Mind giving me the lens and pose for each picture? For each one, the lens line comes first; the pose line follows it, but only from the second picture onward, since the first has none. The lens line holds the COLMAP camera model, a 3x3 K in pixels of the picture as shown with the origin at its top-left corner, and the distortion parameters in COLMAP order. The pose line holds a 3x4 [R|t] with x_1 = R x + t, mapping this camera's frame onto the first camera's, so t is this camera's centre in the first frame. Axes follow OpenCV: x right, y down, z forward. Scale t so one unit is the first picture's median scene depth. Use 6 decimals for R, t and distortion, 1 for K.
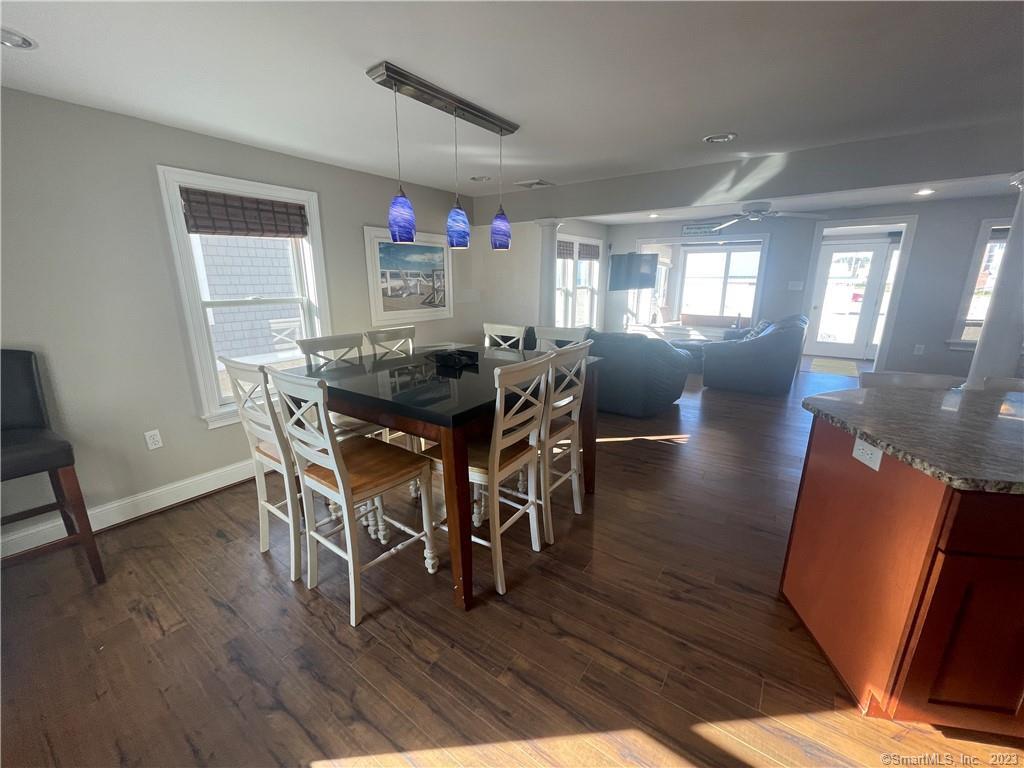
lens RADIAL K [[409.9, 0, 509.9], [0, 409.9, 381.4], [0, 0, 1]] dist [0.000413, 0.001960]
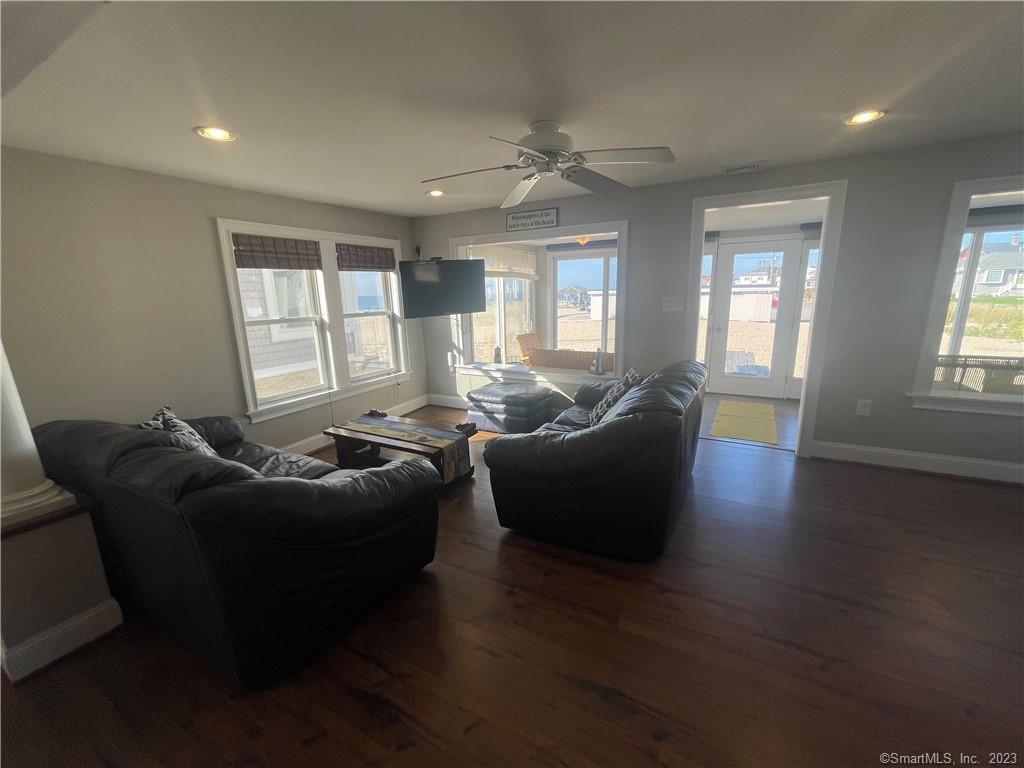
lens RADIAL K [[409.9, 0, 510.9], [0, 409.9, 380.3], [0, 0, 1]] dist [0.000413, 0.001960]
pose [[0.992614, -0.048466, 0.111212, 0.373569], [0.052432, 0.998078, -0.033025, -0.110261], [-0.109397, 0.038612, 0.993248, 0.409556]]
